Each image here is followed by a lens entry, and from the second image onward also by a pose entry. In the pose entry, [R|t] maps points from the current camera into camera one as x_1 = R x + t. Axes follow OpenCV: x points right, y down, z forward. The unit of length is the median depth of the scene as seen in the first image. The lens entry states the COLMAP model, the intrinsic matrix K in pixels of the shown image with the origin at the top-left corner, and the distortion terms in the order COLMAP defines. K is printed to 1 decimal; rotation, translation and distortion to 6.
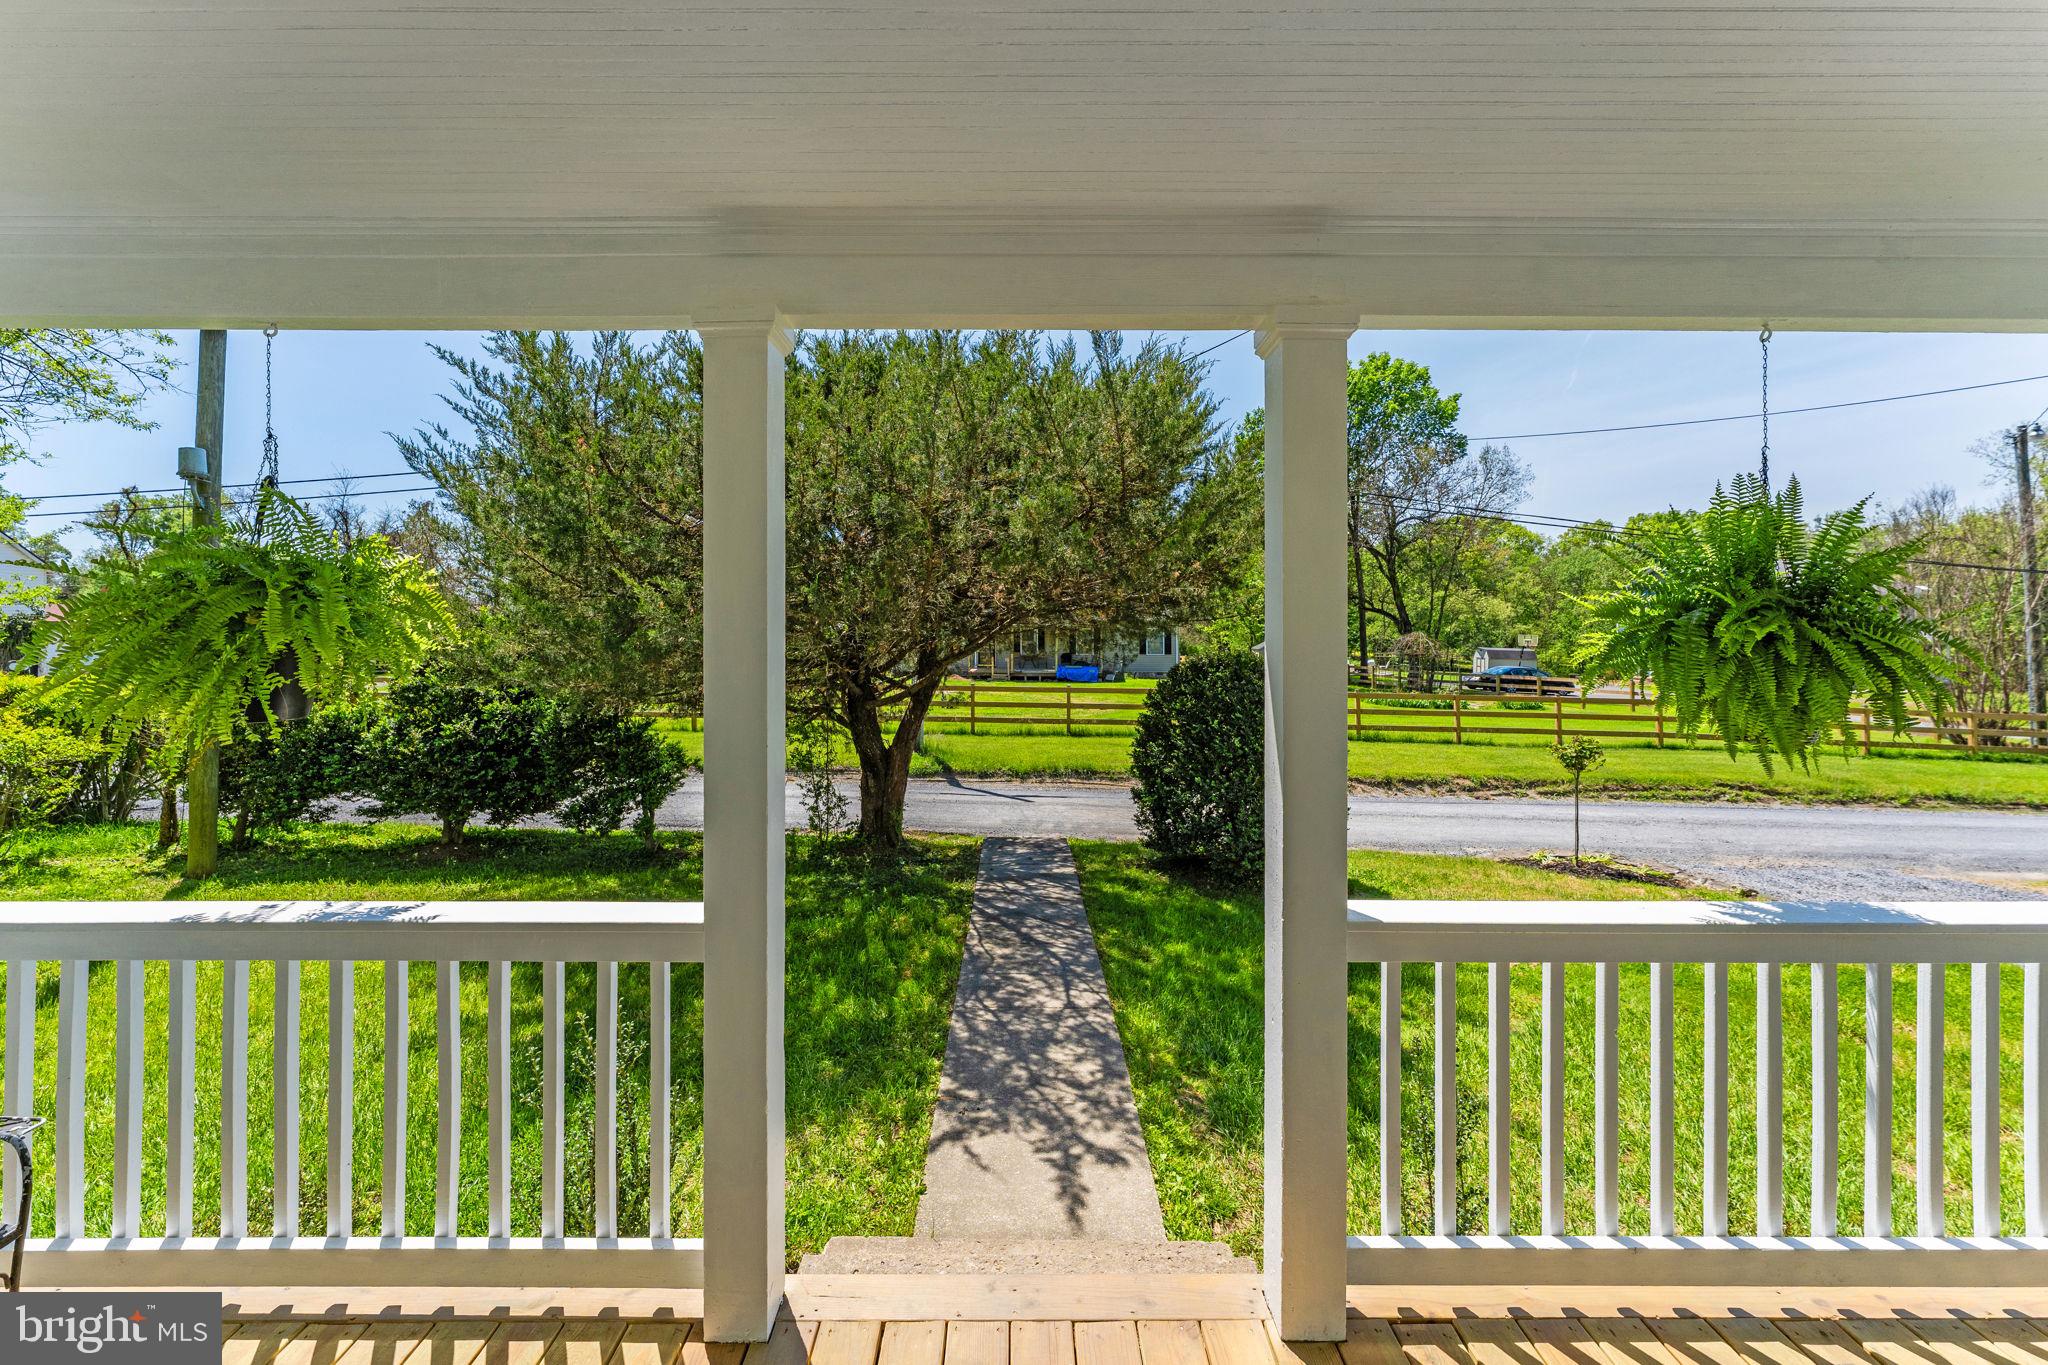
lens RADIAL K [[881.3, 0, 1025.1], [0, 881.3, 640.7], [0, 0, 1]] dist [0.000597, 0.000111]
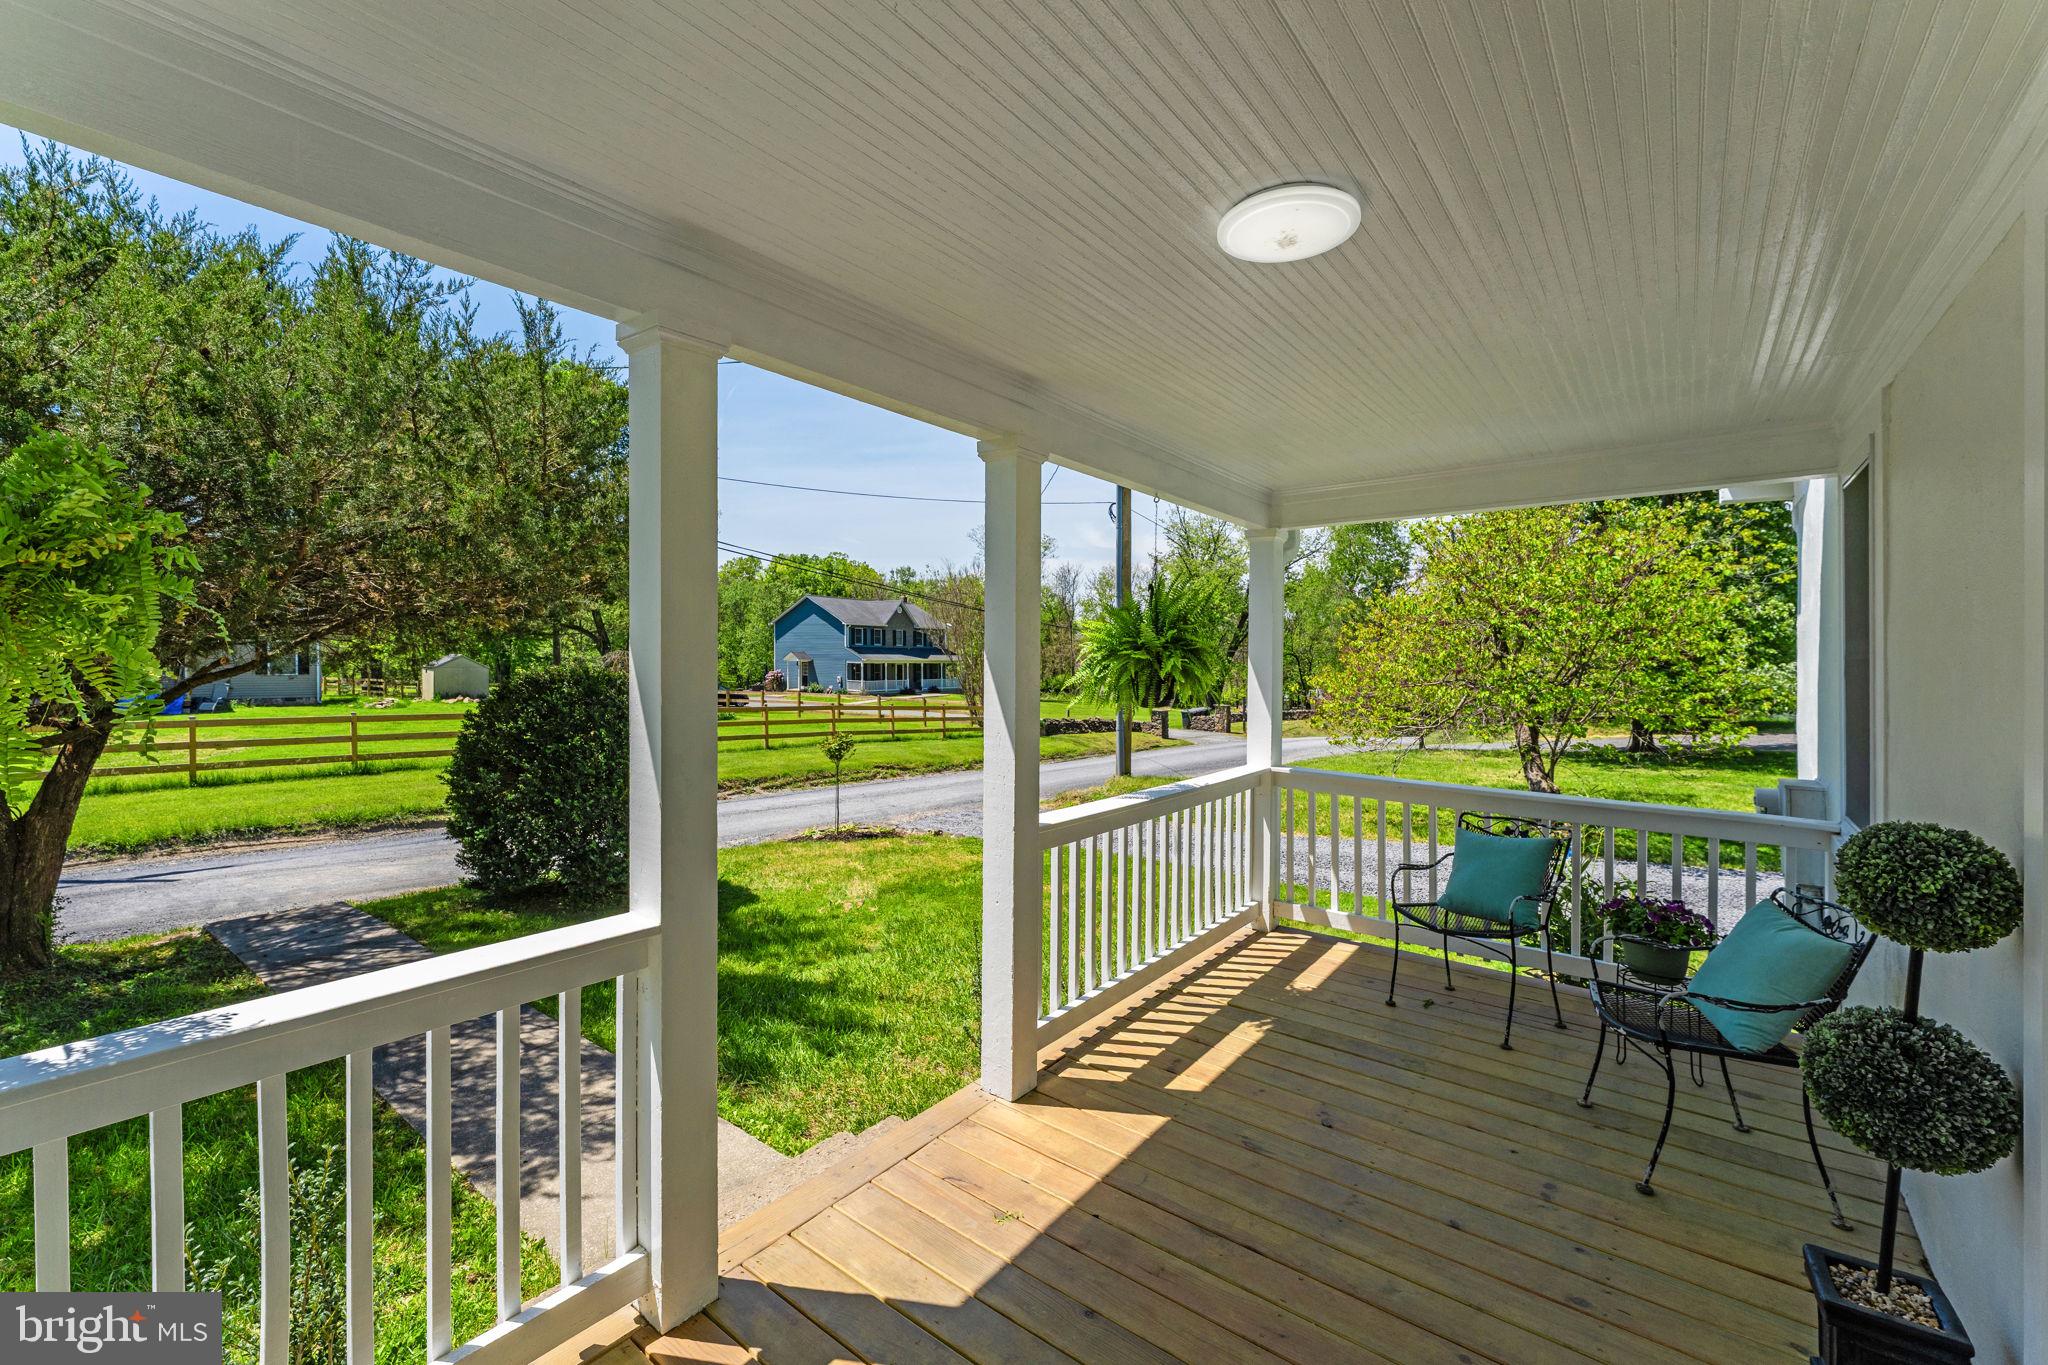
lens RADIAL K [[920.6, 0, 1023.8], [0, 920.6, 664.0], [0, 0, 1]] dist [0.001400, 0.000244]
pose [[0.576280, 0.001304, 0.817251, -0.327512], [-0.003557, 0.999993, 0.000913, 0.007471], [-0.817245, -0.003433, 0.576281, 0.017834]]
